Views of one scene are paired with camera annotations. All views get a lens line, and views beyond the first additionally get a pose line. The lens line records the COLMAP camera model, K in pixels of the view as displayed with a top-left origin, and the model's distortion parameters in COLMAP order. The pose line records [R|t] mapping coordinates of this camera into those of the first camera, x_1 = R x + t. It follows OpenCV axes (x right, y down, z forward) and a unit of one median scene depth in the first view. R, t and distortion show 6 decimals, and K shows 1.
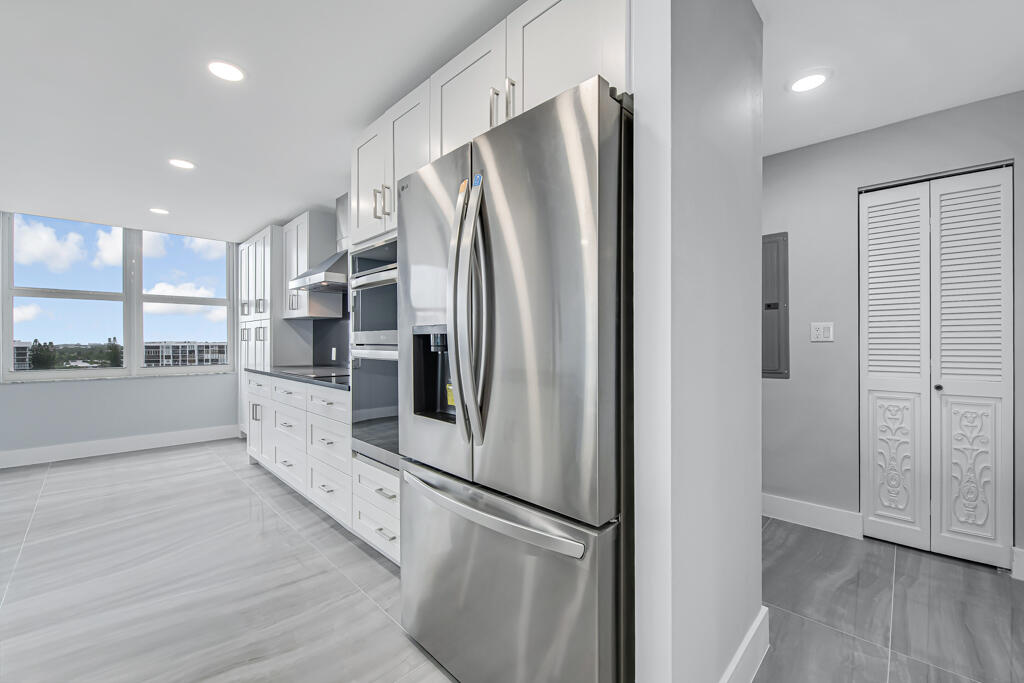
lens RADIAL K [[415.3, 0, 512.6], [0, 415.3, 342.0], [0, 0, 1]] dist [-0.018112, -0.000179]
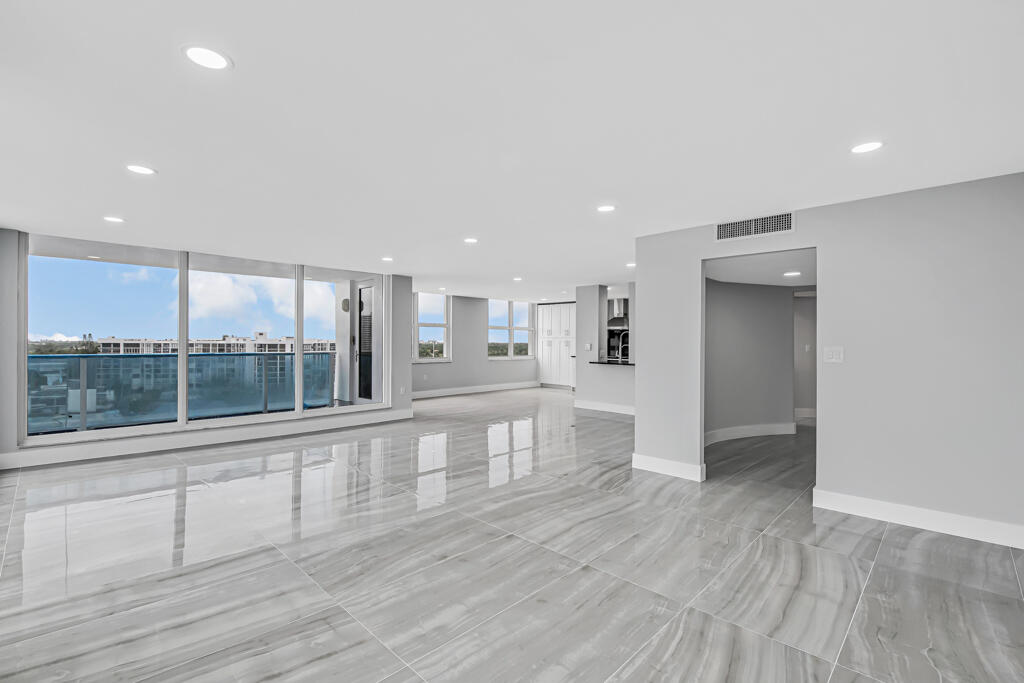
lens RADIAL K [[468.4, 0, 513.9], [0, 468.4, 323.3], [0, 0, 1]] dist [-0.005832, -0.000843]
pose [[0.999862, 0.011341, 0.012126, -0.921970], [-0.010811, 0.999019, -0.042946, -0.014744], [-0.012602, 0.042809, 0.999004, -1.836987]]
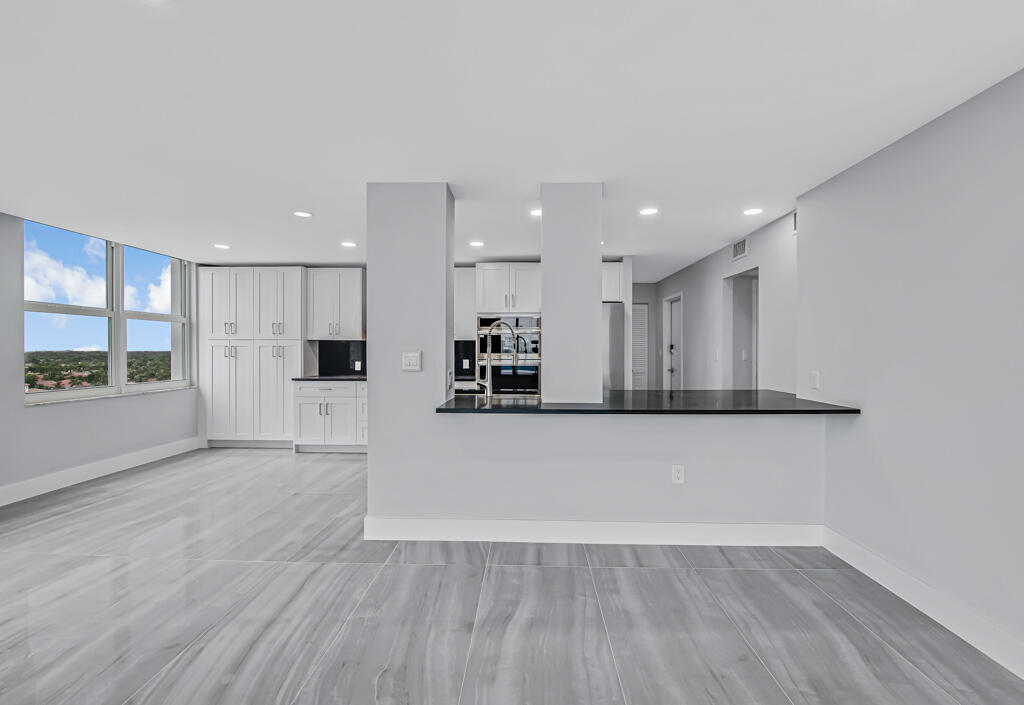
lens RADIAL K [[426.0, 0, 521.5], [0, 426.0, 354.4], [0, 0, 1]] dist [-0.016108, -0.000950]
pose [[0.726881, -0.003283, 0.686756, -0.890052], [-0.000368, 0.999987, 0.005169, -0.016685], [-0.686763, -0.004010, 0.726870, -0.383908]]
